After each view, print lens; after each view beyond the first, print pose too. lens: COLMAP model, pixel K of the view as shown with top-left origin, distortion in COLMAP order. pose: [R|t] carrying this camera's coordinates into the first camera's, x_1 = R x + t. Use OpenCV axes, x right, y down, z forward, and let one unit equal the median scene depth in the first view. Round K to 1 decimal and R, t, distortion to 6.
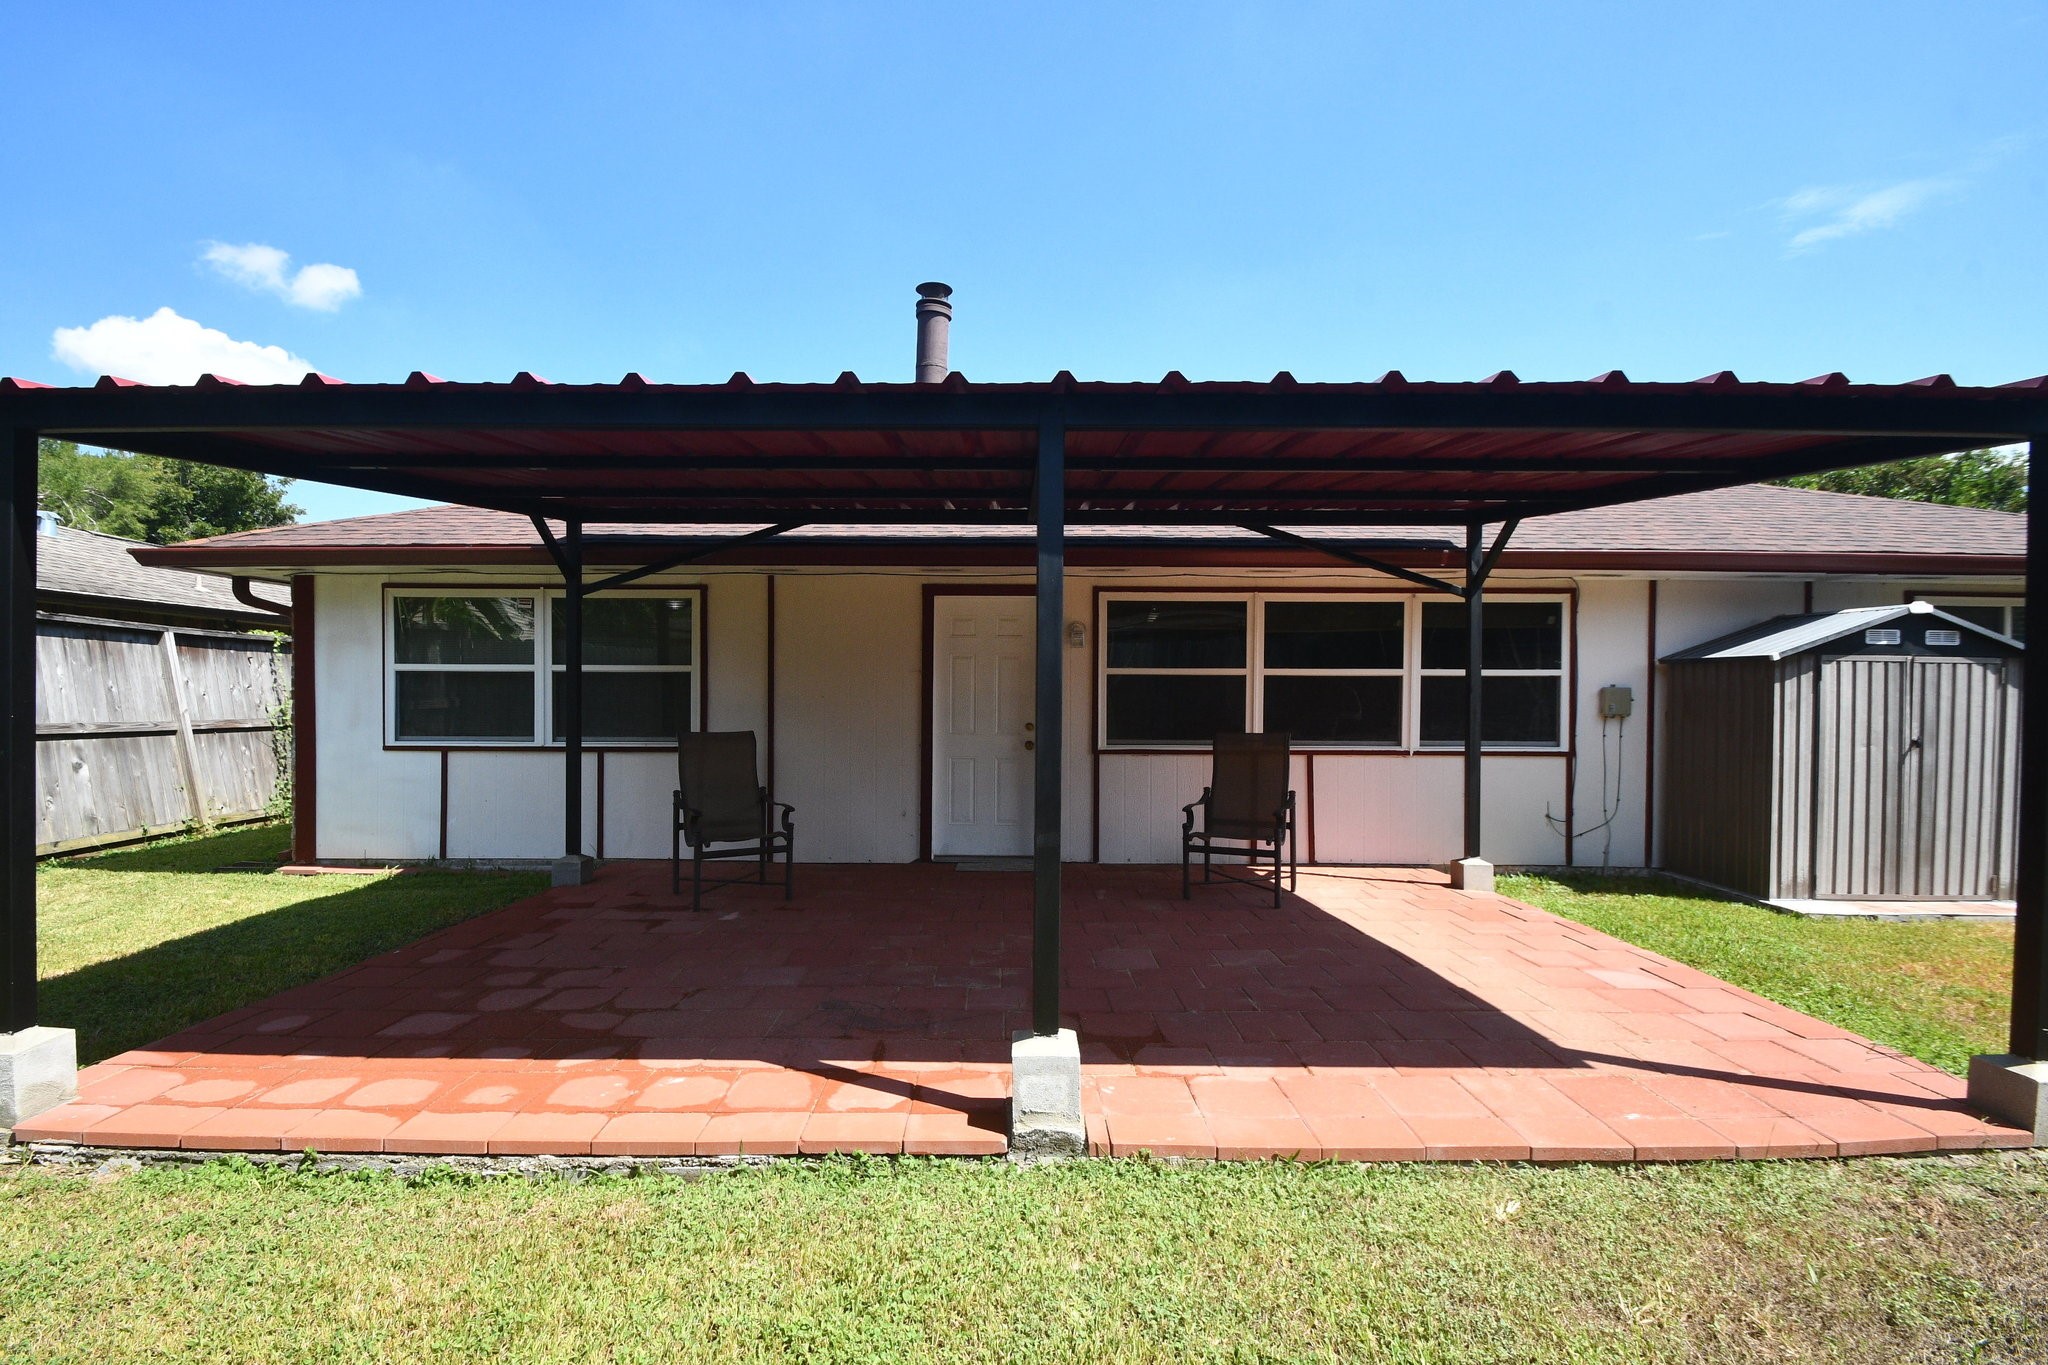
lens RADIAL K [[898.1, 0, 1002.3], [0, 898.1, 698.8], [0, 0, 1]] dist [0.024324, -0.022167]
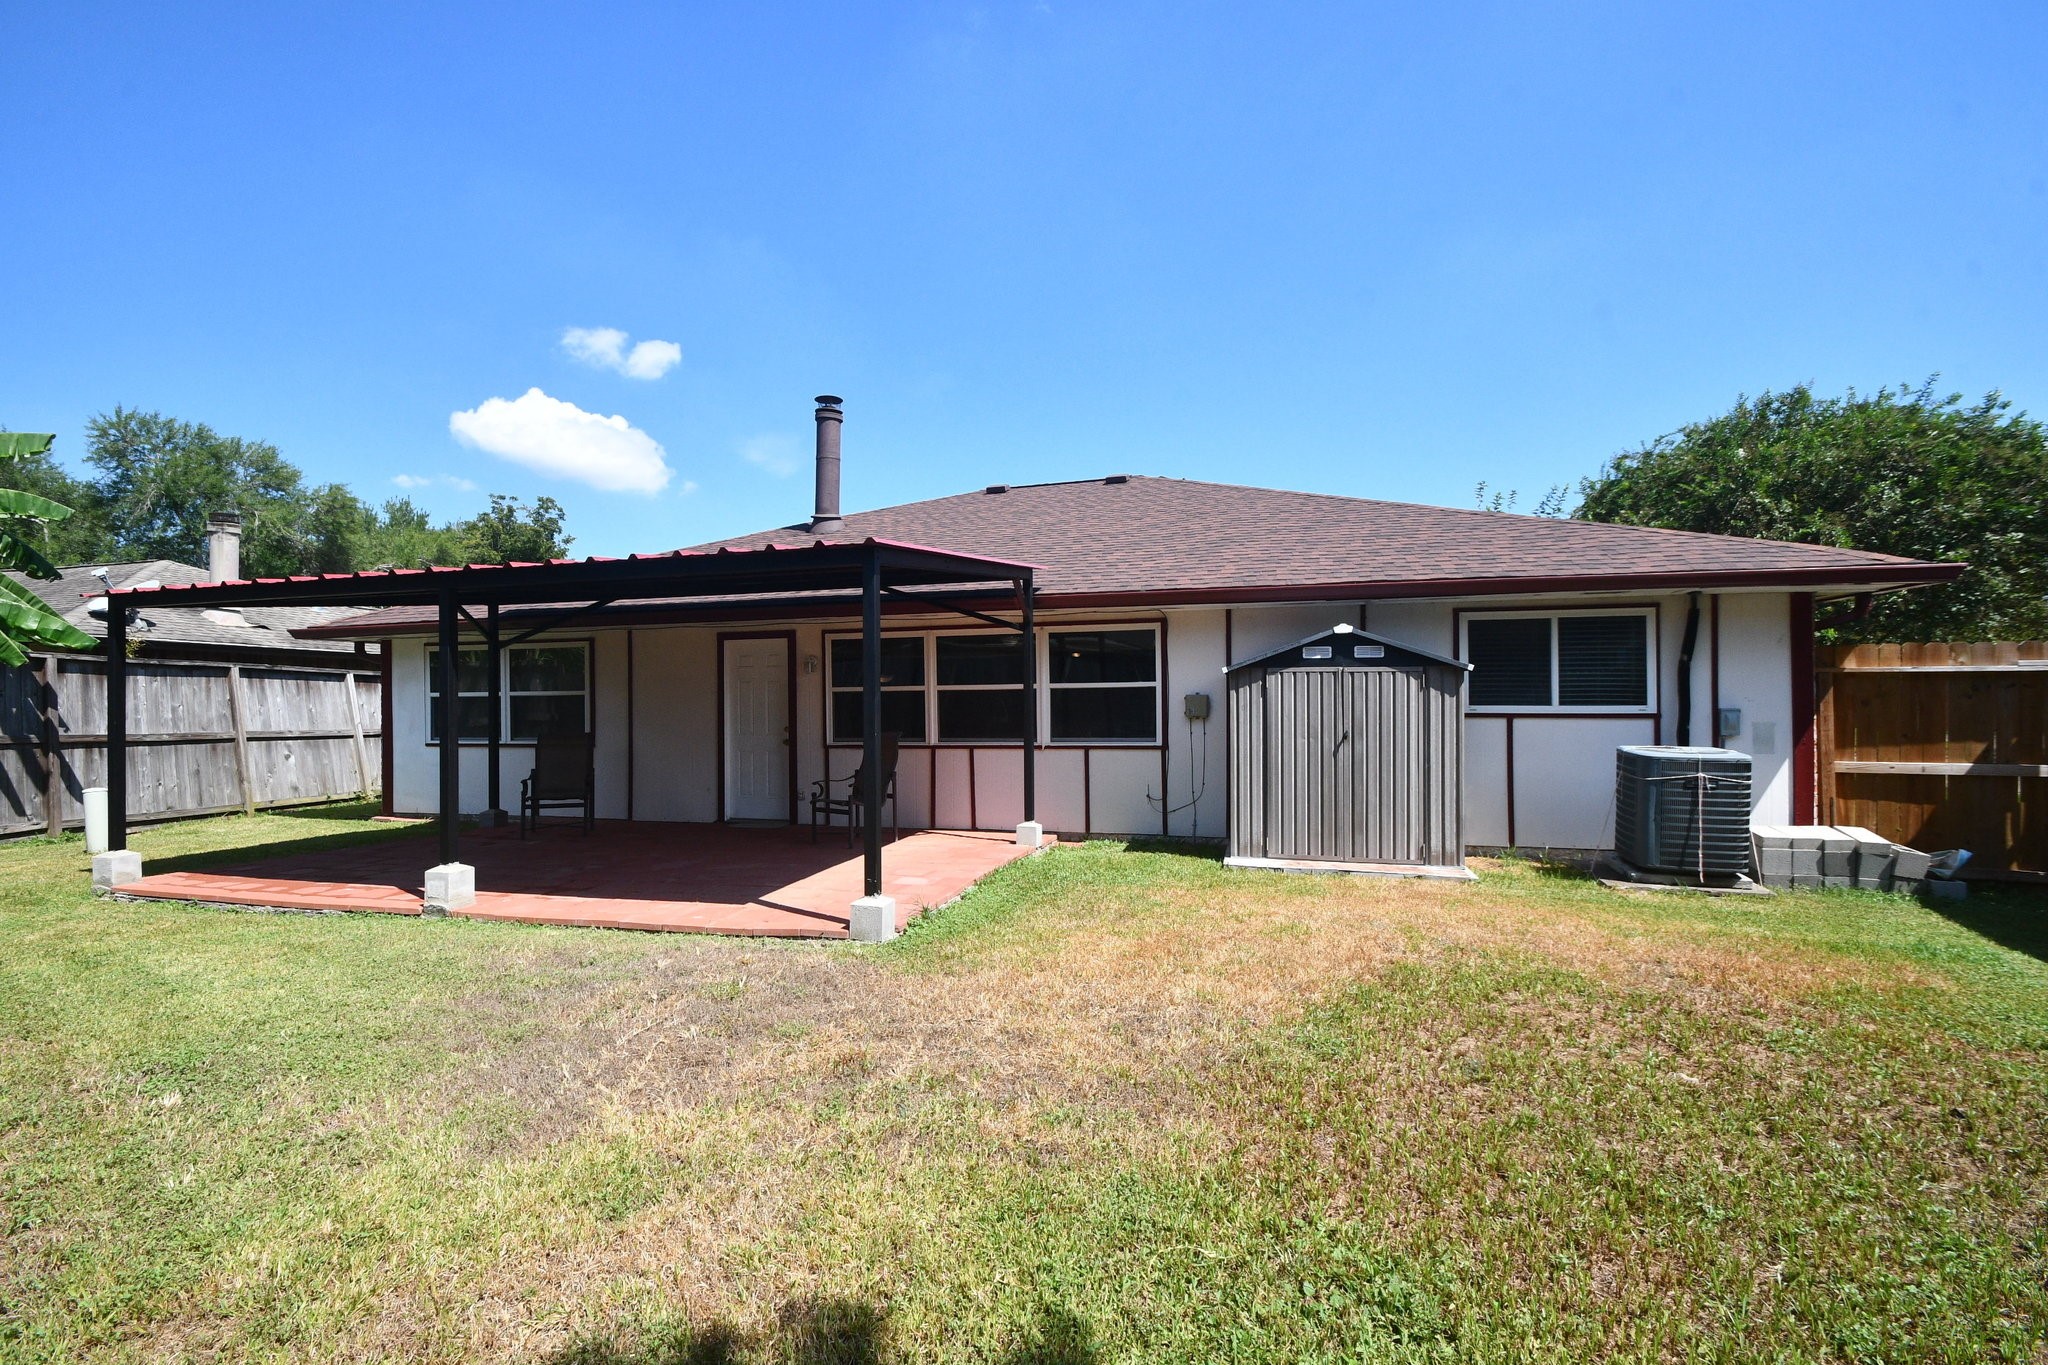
lens RADIAL K [[898.1, 0, 1002.3], [0, 898.1, 698.8], [0, 0, 1]] dist [0.024324, -0.022167]
pose [[0.964188, -0.014692, -0.264811, 0.748843], [0.010603, 0.999802, -0.016864, 0.011183], [0.265006, 0.013452, 0.964153, -0.289474]]
